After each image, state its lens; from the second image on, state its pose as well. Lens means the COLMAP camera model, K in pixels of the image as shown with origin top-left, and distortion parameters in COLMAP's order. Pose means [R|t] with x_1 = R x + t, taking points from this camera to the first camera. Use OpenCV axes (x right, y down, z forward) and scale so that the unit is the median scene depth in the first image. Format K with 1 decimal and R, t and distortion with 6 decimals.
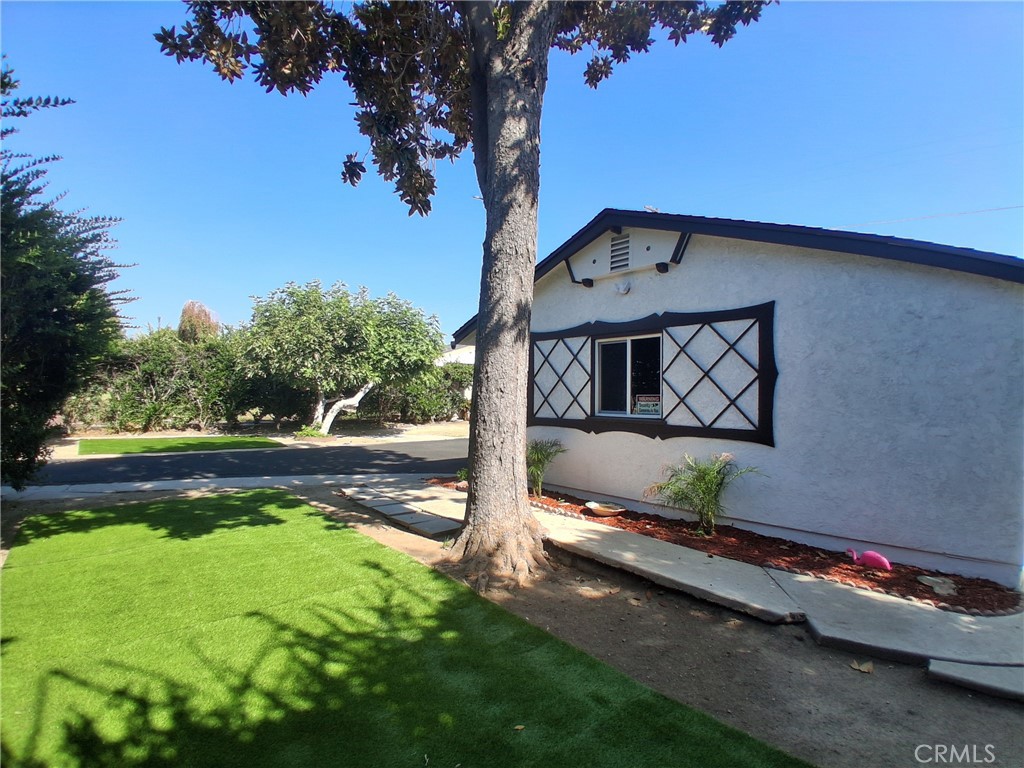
lens RADIAL K [[509.9, 0, 522.8], [0, 509.9, 389.1], [0, 0, 1]] dist [0.001301, -0.041713]
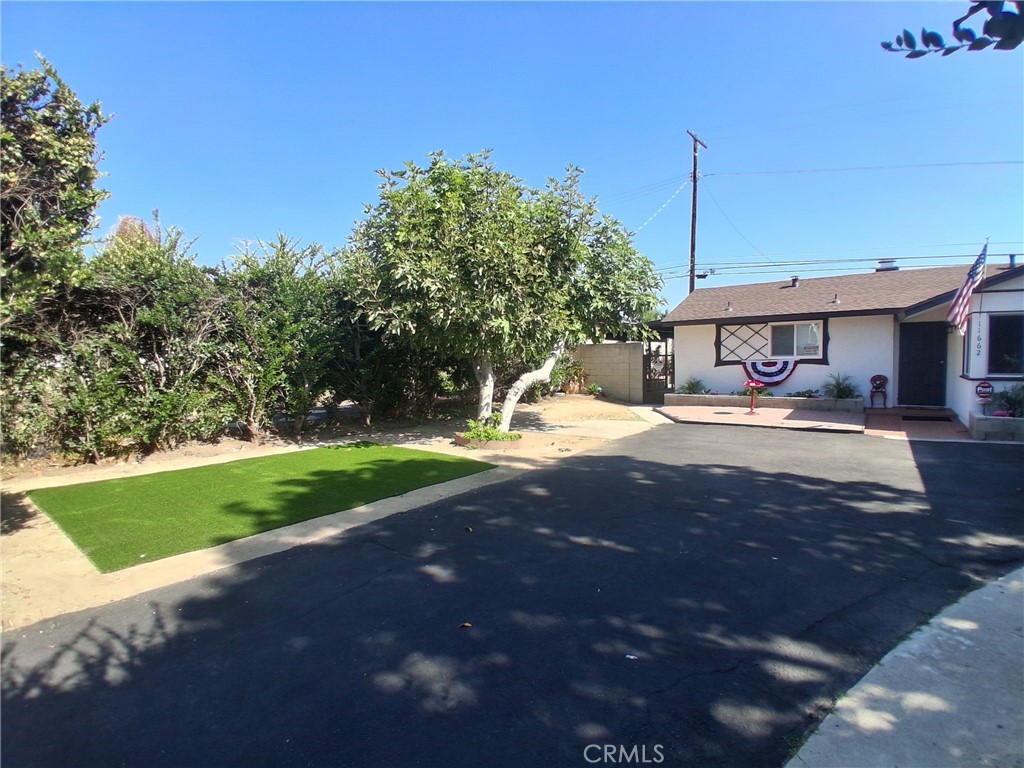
lens RADIAL K [[509.9, 0, 522.8], [0, 509.9, 389.1], [0, 0, 1]] dist [0.001301, -0.041713]
pose [[0.972550, -0.039325, 0.229349, -0.507228], [0.022281, 0.996826, 0.076435, -0.003691], [-0.231626, -0.069226, 0.970339, 0.455917]]
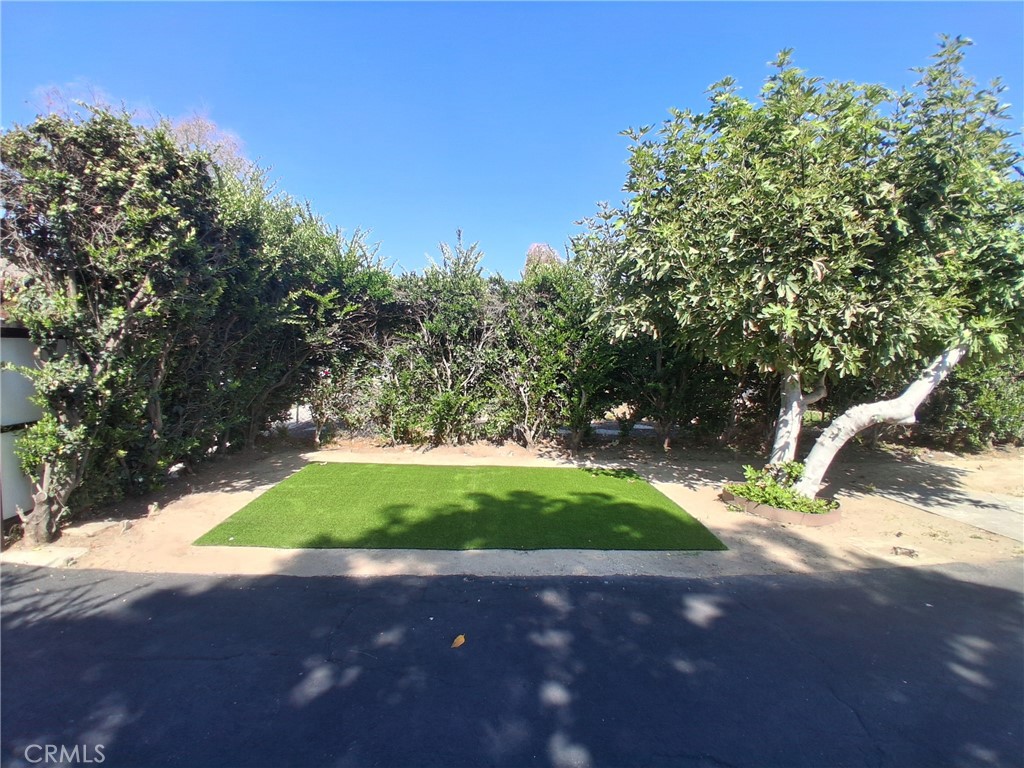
lens RADIAL K [[509.9, 0, 522.8], [0, 509.9, 389.1], [0, 0, 1]] dist [0.001301, -0.041713]
pose [[0.800449, 0.033365, -0.598472, -0.345766], [-0.007241, 0.998915, 0.046005, -0.001519], [0.599357, -0.032491, 0.799822, 0.613126]]
